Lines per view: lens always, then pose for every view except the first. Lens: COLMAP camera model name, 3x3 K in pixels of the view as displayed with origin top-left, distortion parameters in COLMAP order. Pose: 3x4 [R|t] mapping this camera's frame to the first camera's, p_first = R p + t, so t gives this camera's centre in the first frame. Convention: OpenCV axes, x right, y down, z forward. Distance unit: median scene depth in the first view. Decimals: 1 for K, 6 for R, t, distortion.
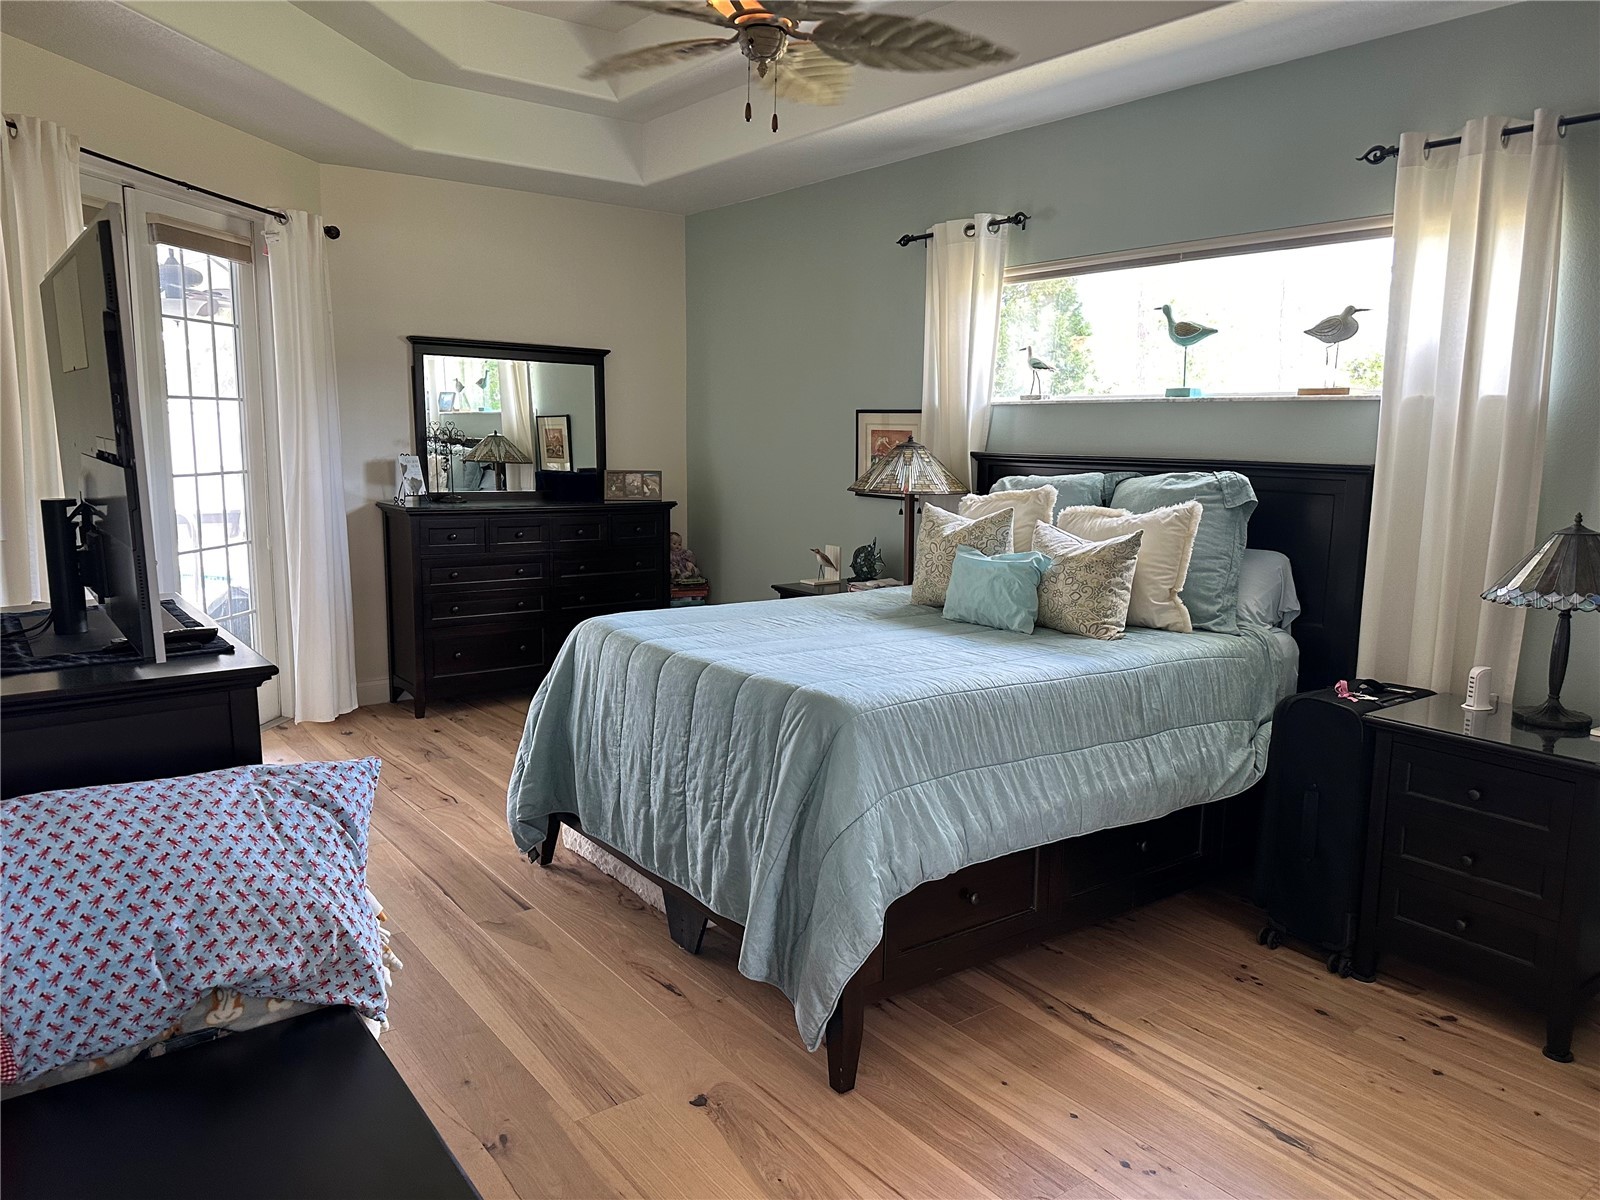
lens RADIAL K [[1131.3, 0, 801.2], [0, 1131.3, 606.5], [0, 0, 1]] dist [0.062309, -0.066860]
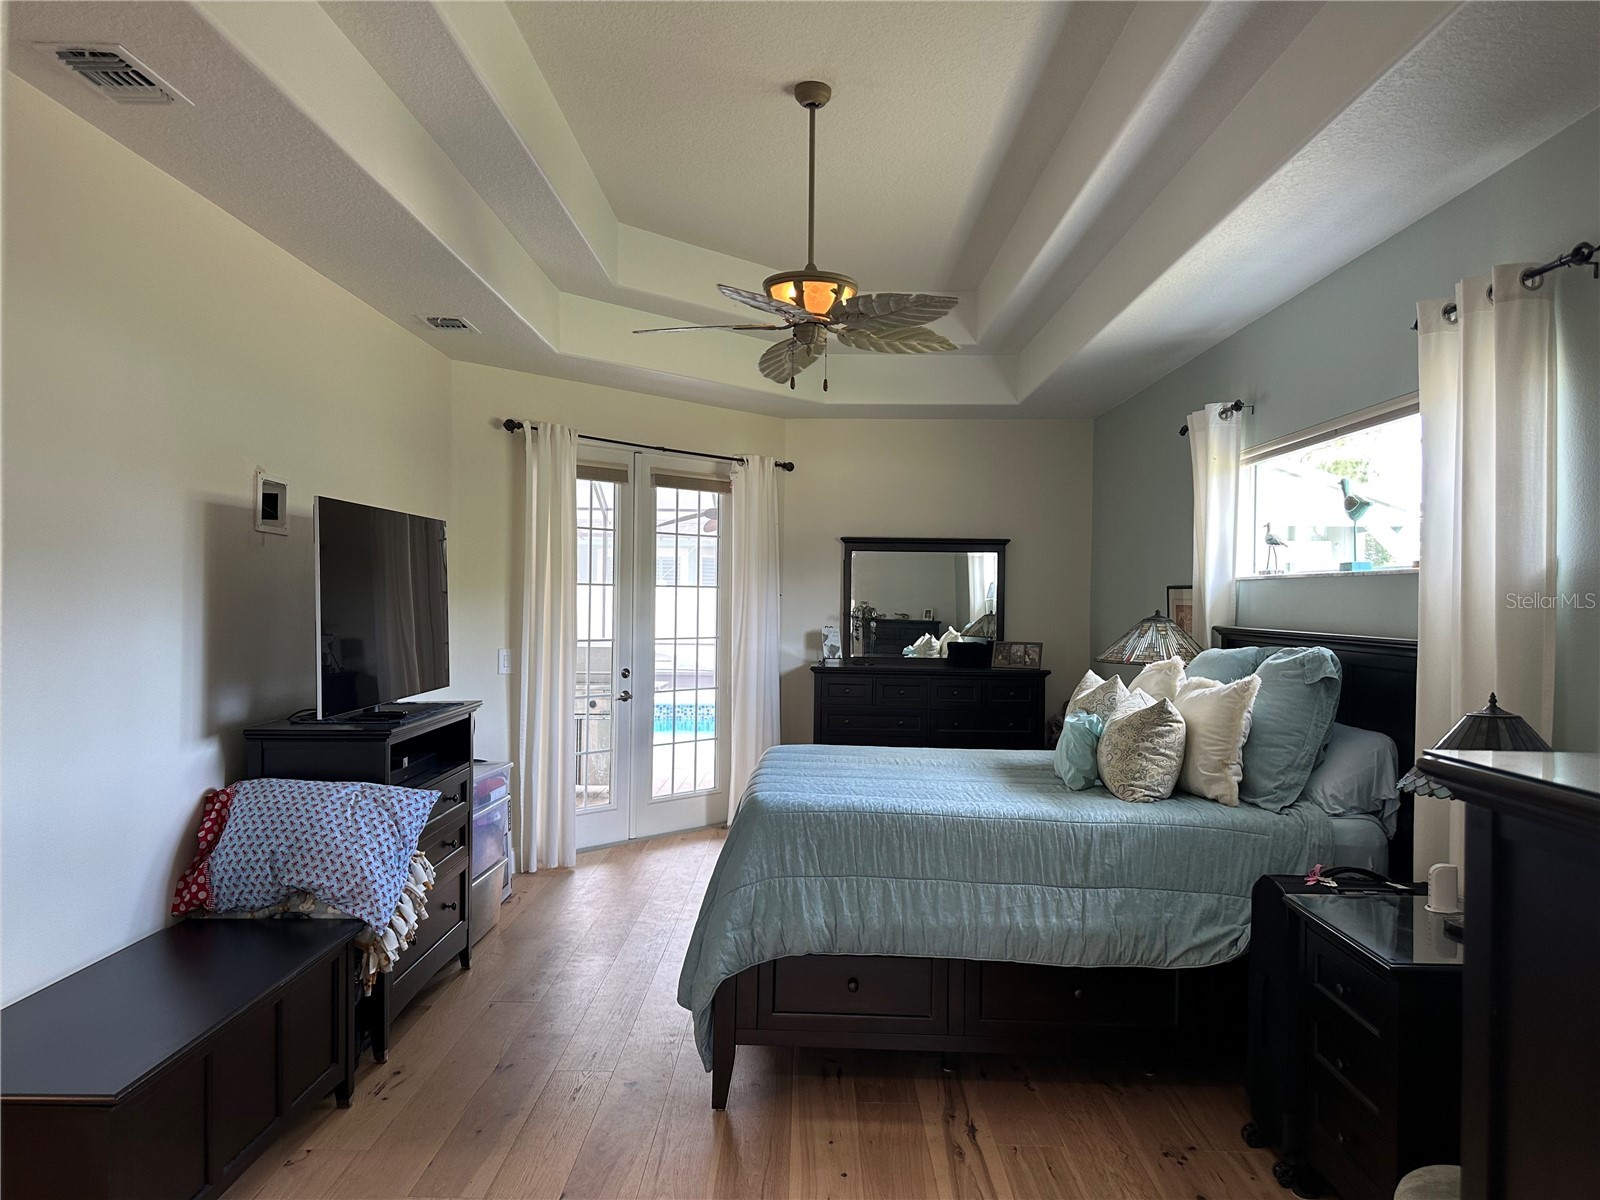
lens RADIAL K [[1127.6, 0, 798.6], [0, 1127.6, 596.8], [0, 0, 1]] dist [0.081780, -0.100672]
pose [[0.787469, -0.008028, -0.616302, 0.673984], [-0.094096, 0.986628, -0.133082, 0.011536], [0.609129, 0.162790, 0.776184, -0.033560]]
